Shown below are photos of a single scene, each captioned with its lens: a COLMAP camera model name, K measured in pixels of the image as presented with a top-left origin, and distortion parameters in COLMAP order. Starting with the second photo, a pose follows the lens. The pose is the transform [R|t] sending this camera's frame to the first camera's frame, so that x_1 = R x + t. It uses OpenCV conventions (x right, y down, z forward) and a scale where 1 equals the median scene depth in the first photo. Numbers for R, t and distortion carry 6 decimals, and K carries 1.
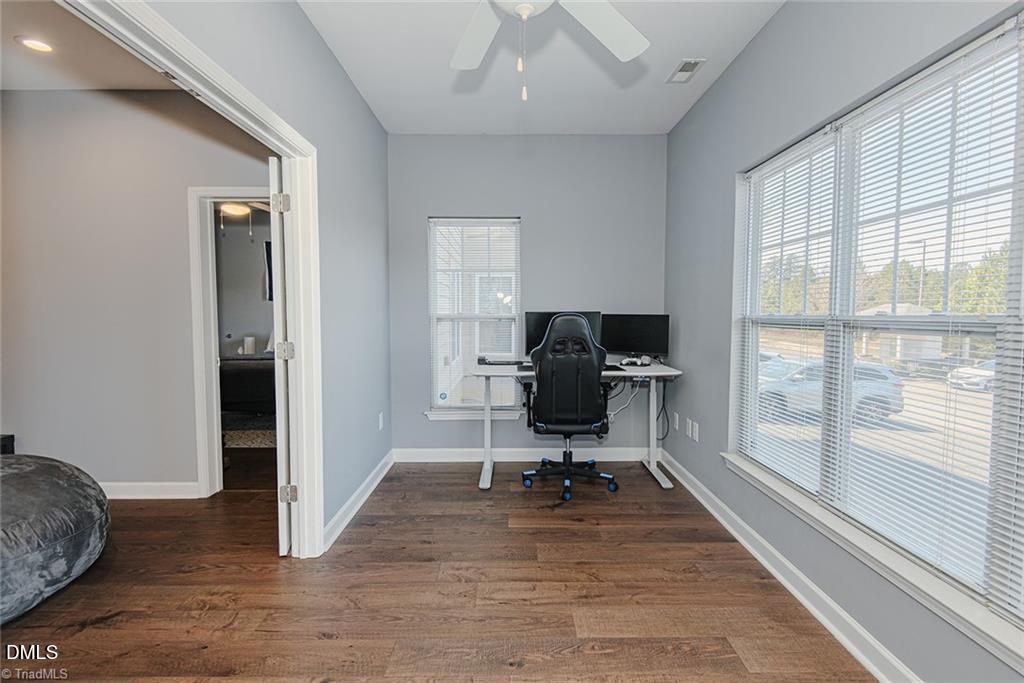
lens RADIAL K [[503.4, 0, 512.0], [0, 503.4, 341.5], [0, 0, 1]] dist [0.001280, -0.000510]
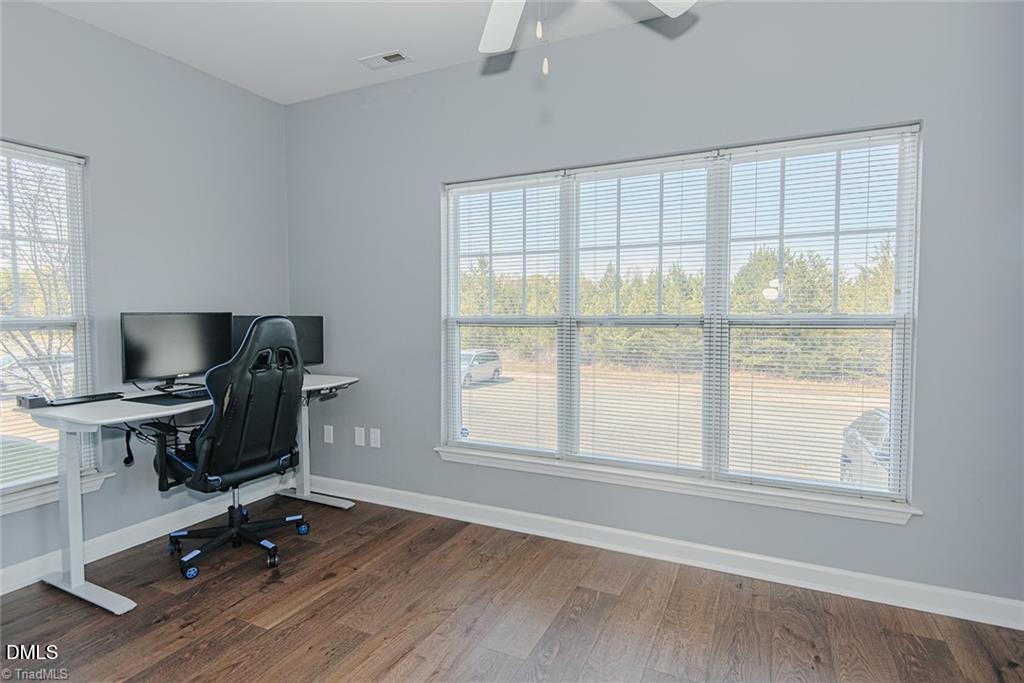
lens RADIAL K [[528.7, 0, 512.0], [0, 528.7, 341.5], [0, 0, 1]] dist [0.020664, -0.000575]
pose [[0.442472, -0.051440, 0.895306, -0.475667], [0.056479, 0.997970, 0.029426, -0.021993], [-0.895002, 0.037546, 0.444479, 0.361337]]
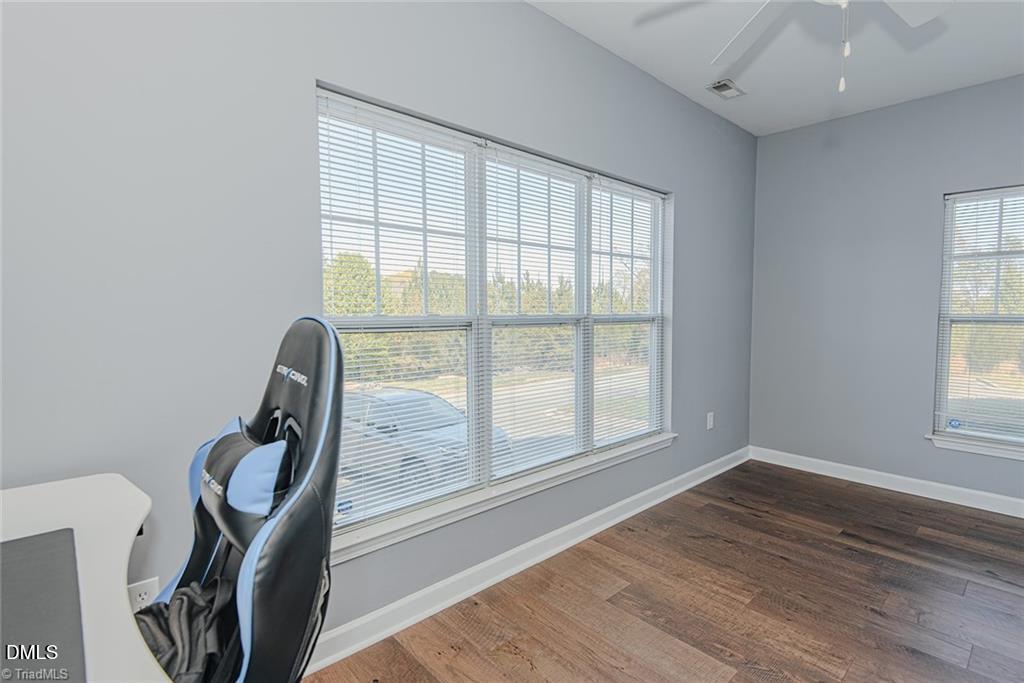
lens RADIAL K [[504.0, 0, 512.3], [0, 504.0, 325.0], [0, 0, 1]] dist [0.001173, -0.000170]
pose [[-0.675545, -0.028995, 0.736748, -0.160930], [0.038255, 0.996502, 0.074295, -0.078237], [-0.736325, 0.078374, -0.672073, 1.203740]]
